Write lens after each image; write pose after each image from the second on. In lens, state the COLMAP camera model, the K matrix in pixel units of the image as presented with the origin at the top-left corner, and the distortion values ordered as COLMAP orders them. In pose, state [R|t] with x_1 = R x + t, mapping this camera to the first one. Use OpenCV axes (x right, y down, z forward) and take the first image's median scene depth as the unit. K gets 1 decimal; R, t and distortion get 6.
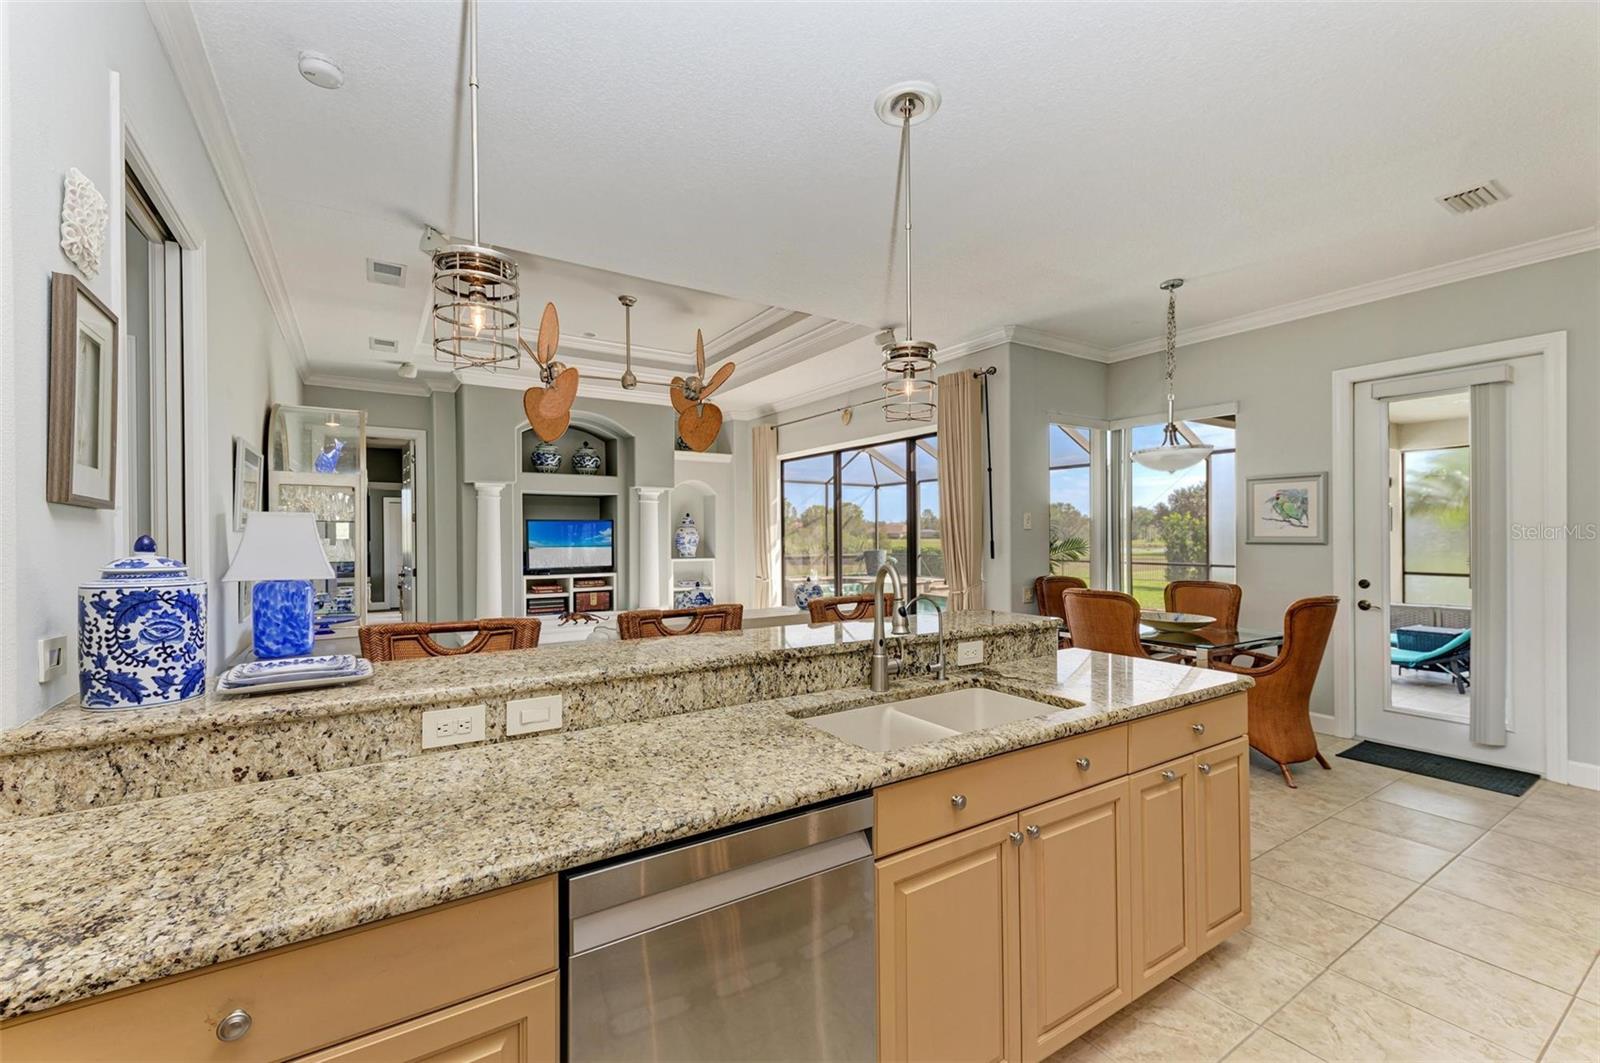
lens RADIAL K [[665.9, 0, 805.5], [0, 665.9, 534.8], [0, 0, 1]] dist [0.010268, -0.004629]
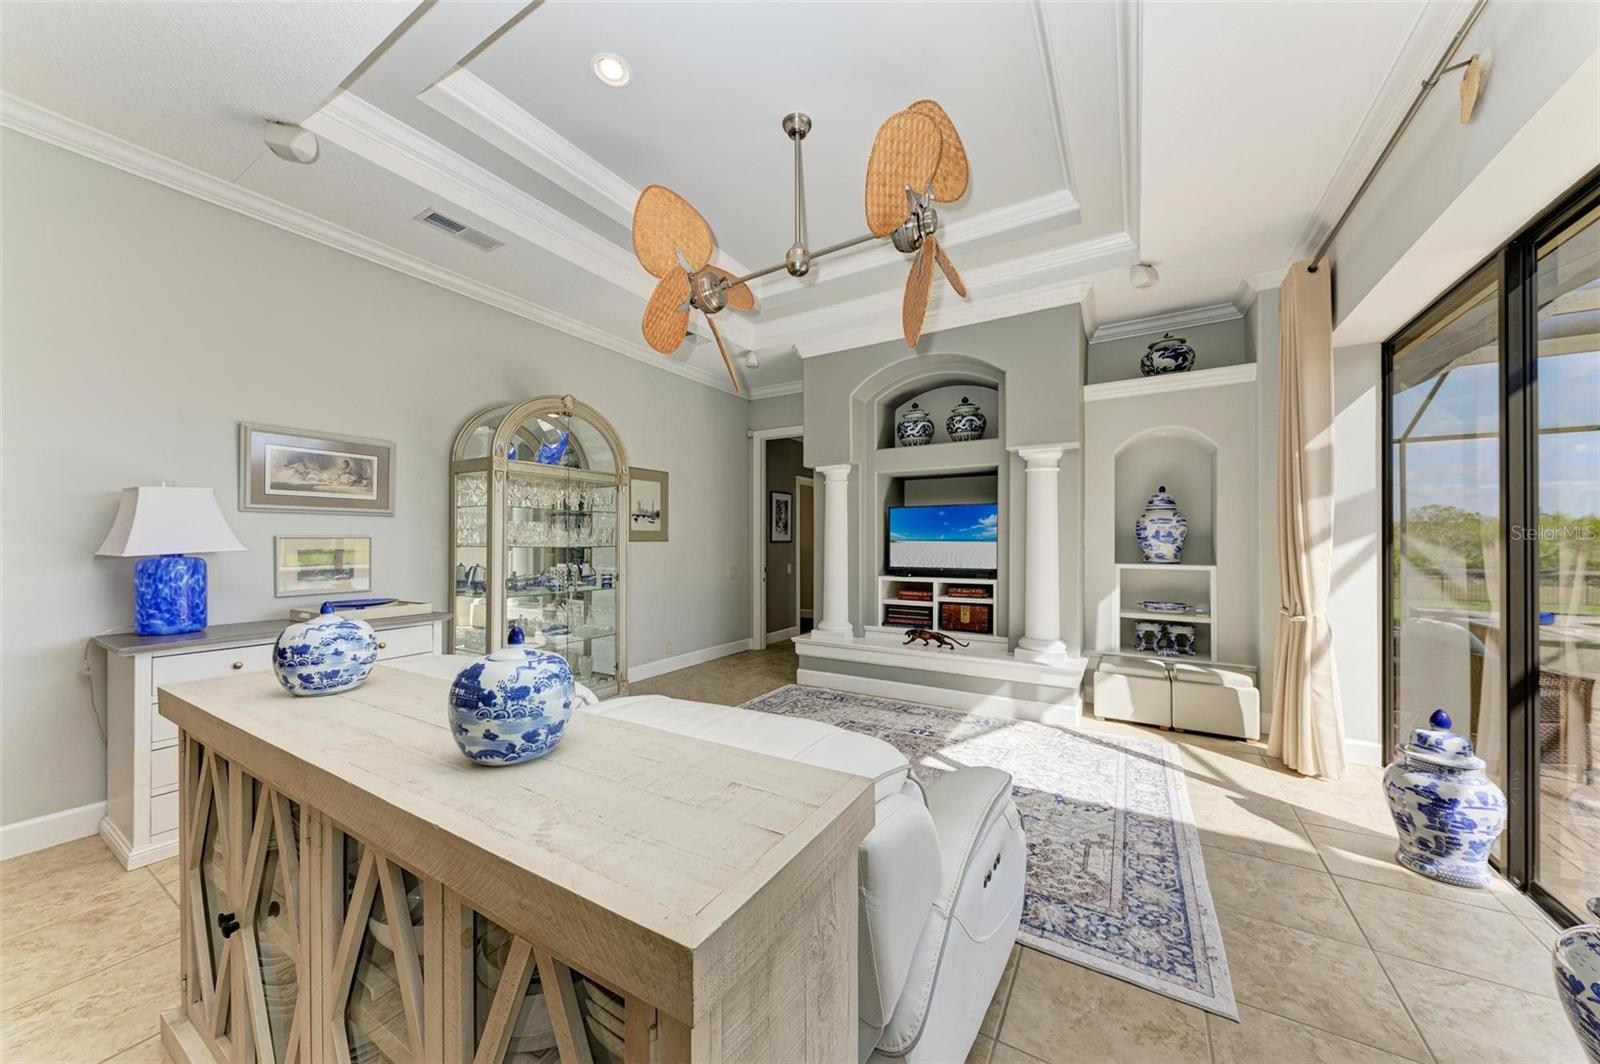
lens RADIAL K [[553.1, 0, 793.9], [0, 553.1, 538.2], [0, 0, 1]] dist [0.001970, -0.000006]
pose [[0.418139, 0.000283, -0.908383, 0.146626], [0.000156, 1.000000, 0.000383, 0.014836], [0.908383, -0.000302, 0.418139, 0.598496]]
